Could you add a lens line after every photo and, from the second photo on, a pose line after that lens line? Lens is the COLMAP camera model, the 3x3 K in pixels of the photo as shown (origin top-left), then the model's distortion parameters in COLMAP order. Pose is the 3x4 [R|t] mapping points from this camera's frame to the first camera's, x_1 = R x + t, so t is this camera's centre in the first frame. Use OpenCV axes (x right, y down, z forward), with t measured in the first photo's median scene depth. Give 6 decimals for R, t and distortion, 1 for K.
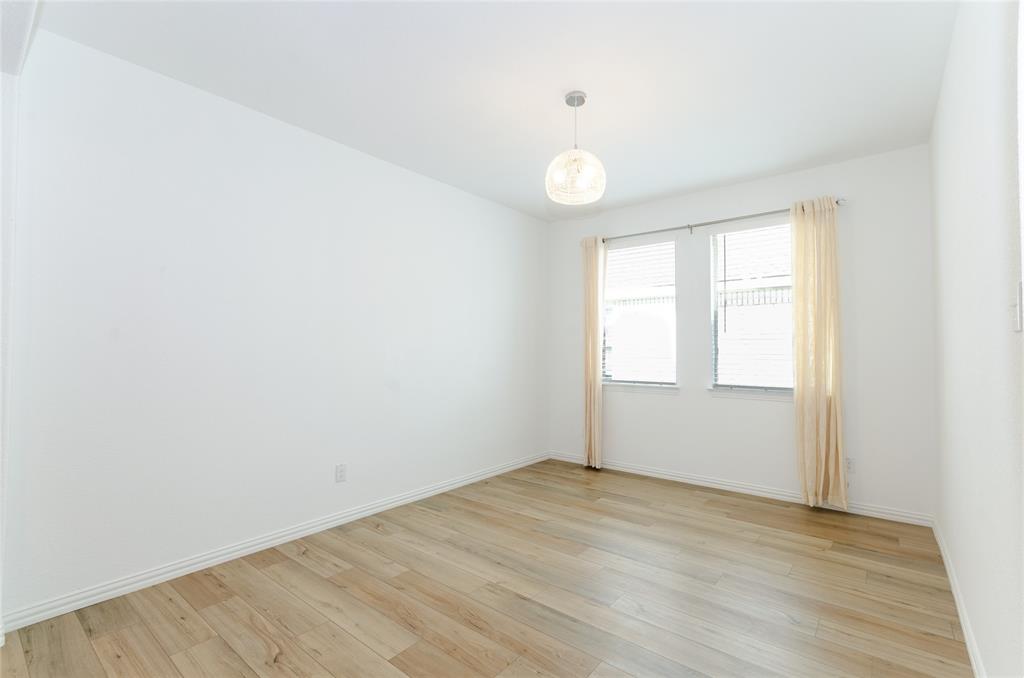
lens RADIAL K [[456.2, 0, 512.0], [0, 456.2, 339.0], [0, 0, 1]] dist [0.004496, 0.001371]
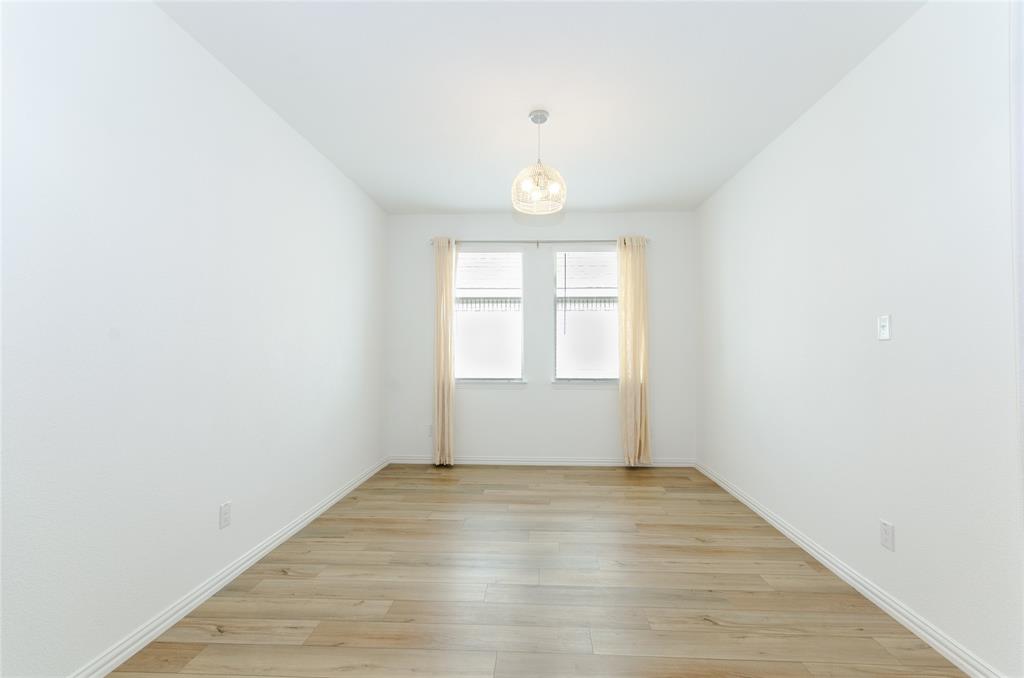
lens RADIAL K [[456.8, 0, 523.6], [0, 456.8, 343.4], [0, 0, 1]] dist [-0.001674, 0.009203]
pose [[0.808672, 0.007957, 0.588206, -0.380575], [-0.015167, 0.999858, 0.007326, 0.001424], [-0.588064, -0.014846, 0.808678, 0.107670]]
